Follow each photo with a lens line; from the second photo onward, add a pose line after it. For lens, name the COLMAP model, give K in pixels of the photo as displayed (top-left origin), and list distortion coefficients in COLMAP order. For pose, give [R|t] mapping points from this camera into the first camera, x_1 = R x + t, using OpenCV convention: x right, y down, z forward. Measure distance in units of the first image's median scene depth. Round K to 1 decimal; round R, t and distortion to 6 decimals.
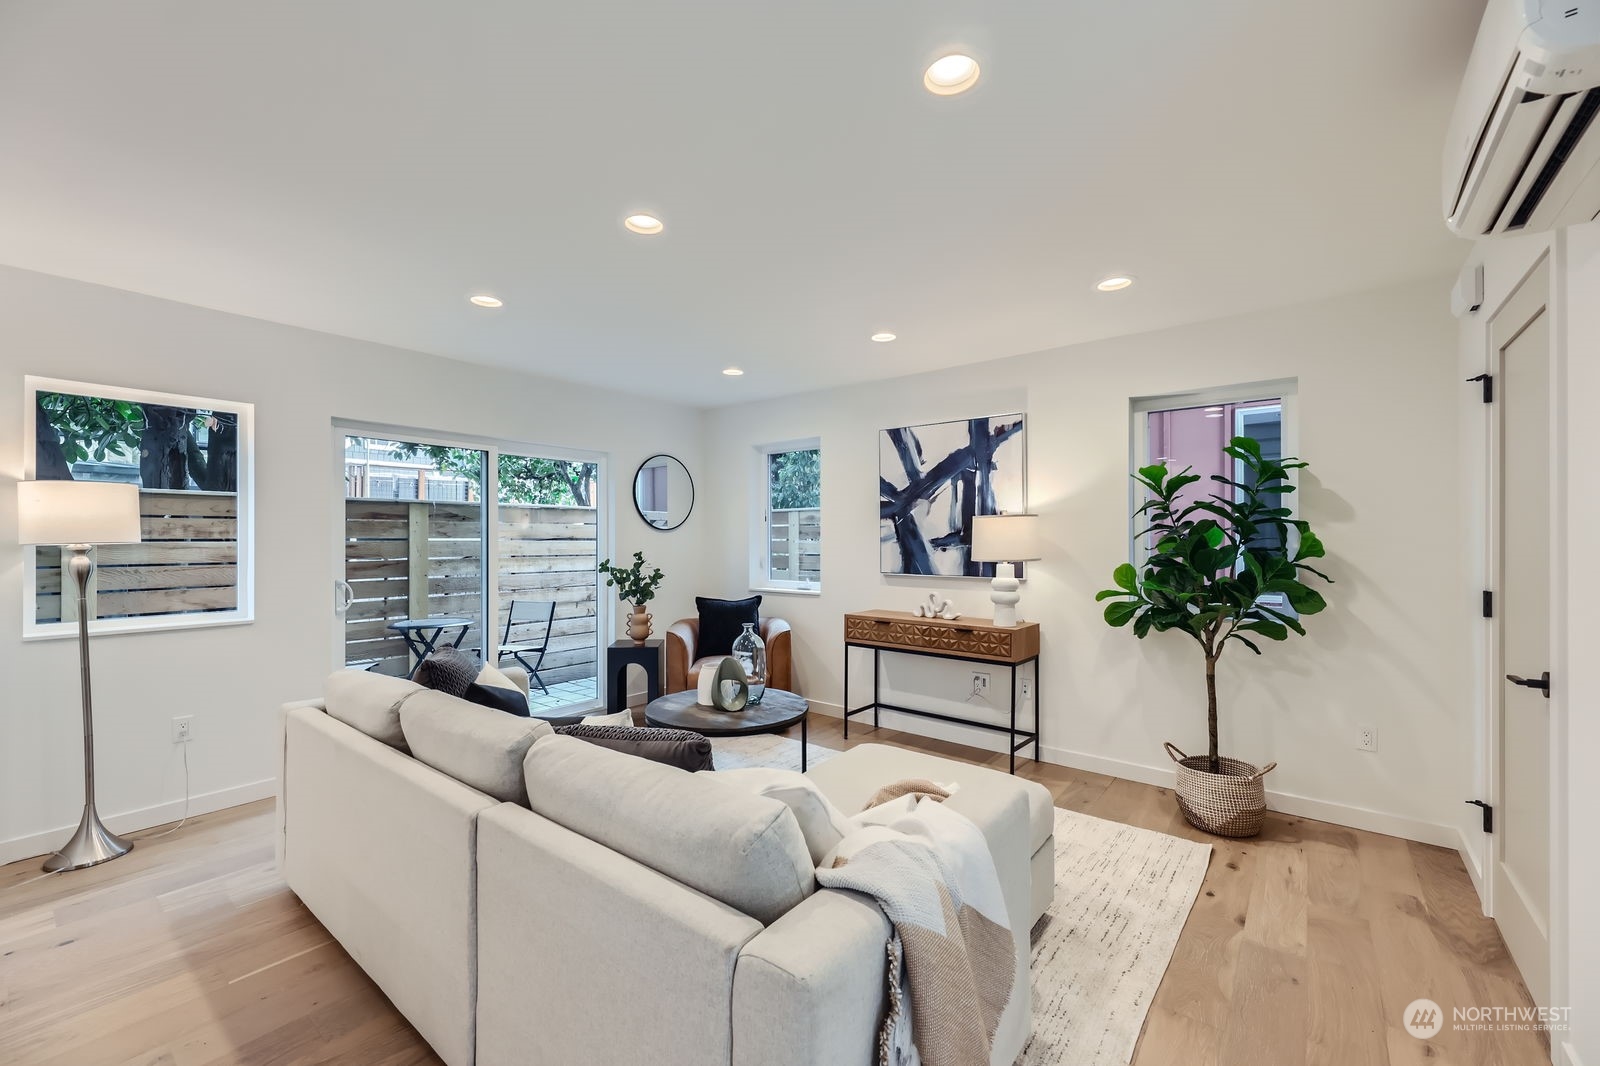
lens RADIAL K [[639.9, 0, 799.2], [0, 639.9, 526.9], [0, 0, 1]] dist [-0.000447, -0.000316]
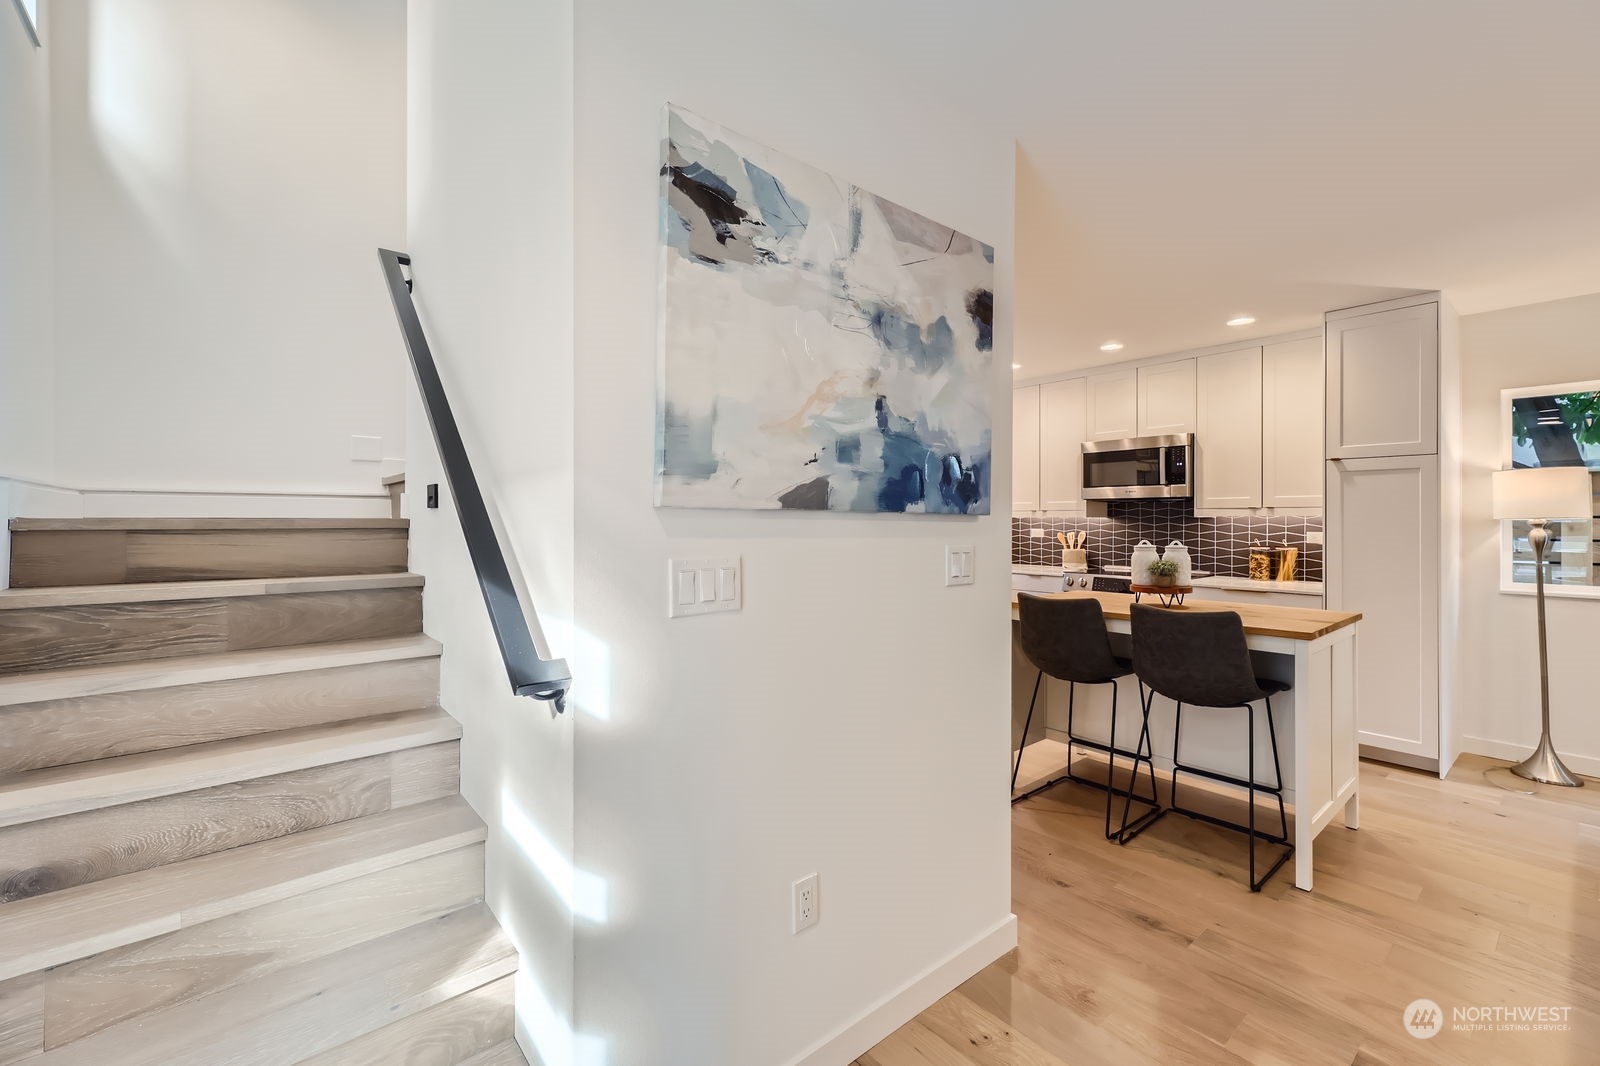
lens RADIAL K [[687.3, 0, 816.3], [0, 687.3, 524.9], [0, 0, 1]] dist [-0.001054, -0.000045]
pose [[-0.203716, 0.008575, -0.978992, 0.273019], [0.022309, 0.999743, 0.004114, -0.000196], [0.978776, -0.021002, -0.203855, -0.052720]]
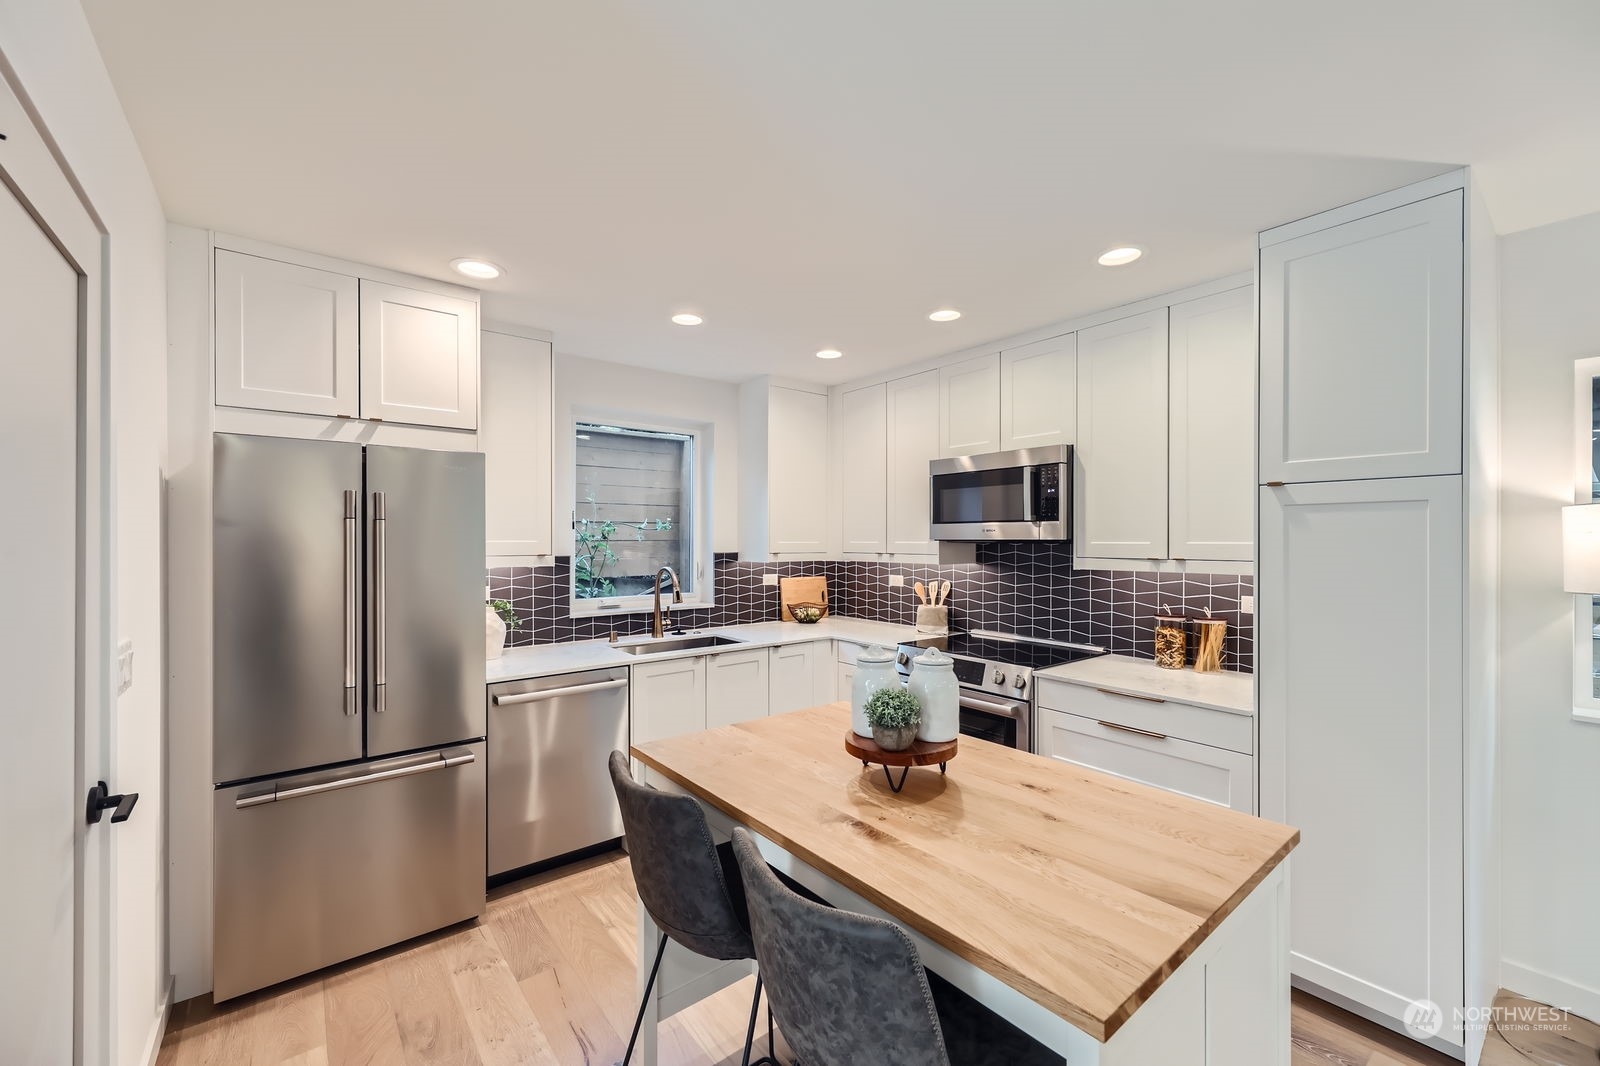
lens RADIAL K [[655.4, 0, 797.3], [0, 655.4, 547.0], [0, 0, 1]] dist [0.000502, -0.000136]
pose [[-0.236433, 0.012286, -0.971570, -0.171458], [0.022077, 0.999730, 0.007270, -0.030516], [0.971397, -0.019730, -0.236641, 0.192836]]
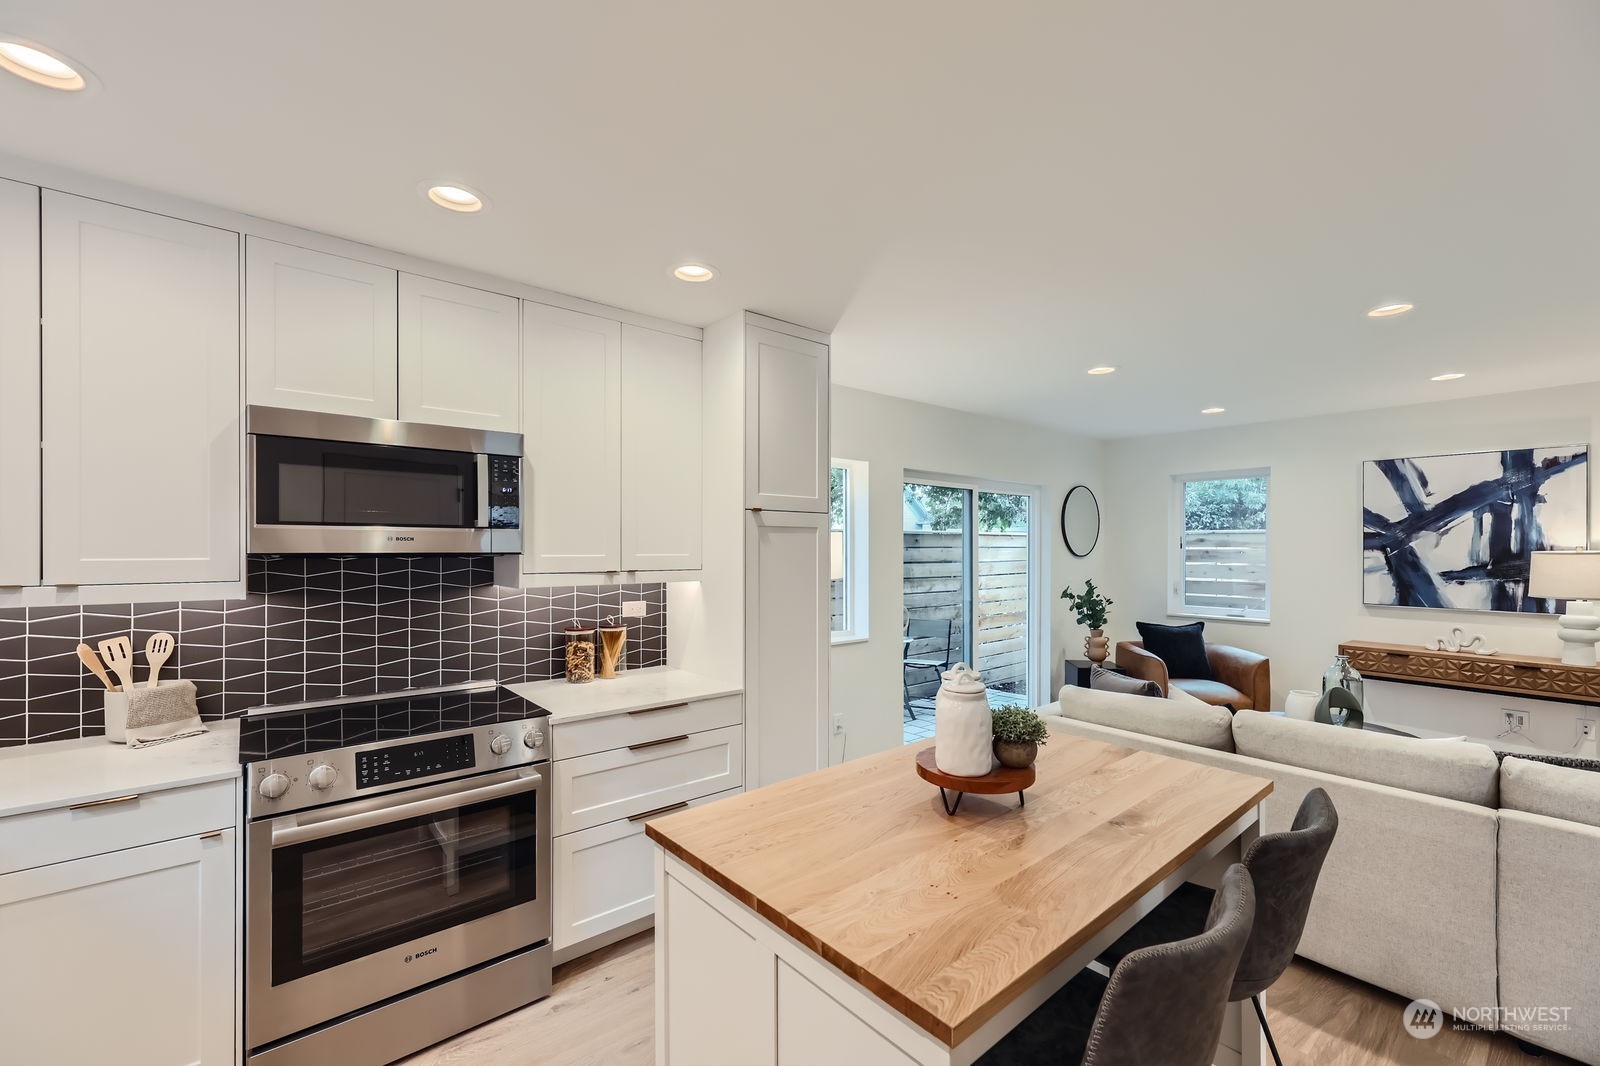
lens RADIAL K [[655.4, 0, 797.3], [0, 655.4, 547.0], [0, 0, 1]] dist [0.000502, -0.000136]
pose [[0.978668, 0.001386, -0.205443, -0.563409], [0.002637, 0.999810, 0.019306, -0.041843], [0.205431, -0.019436, 0.978479, -0.196402]]
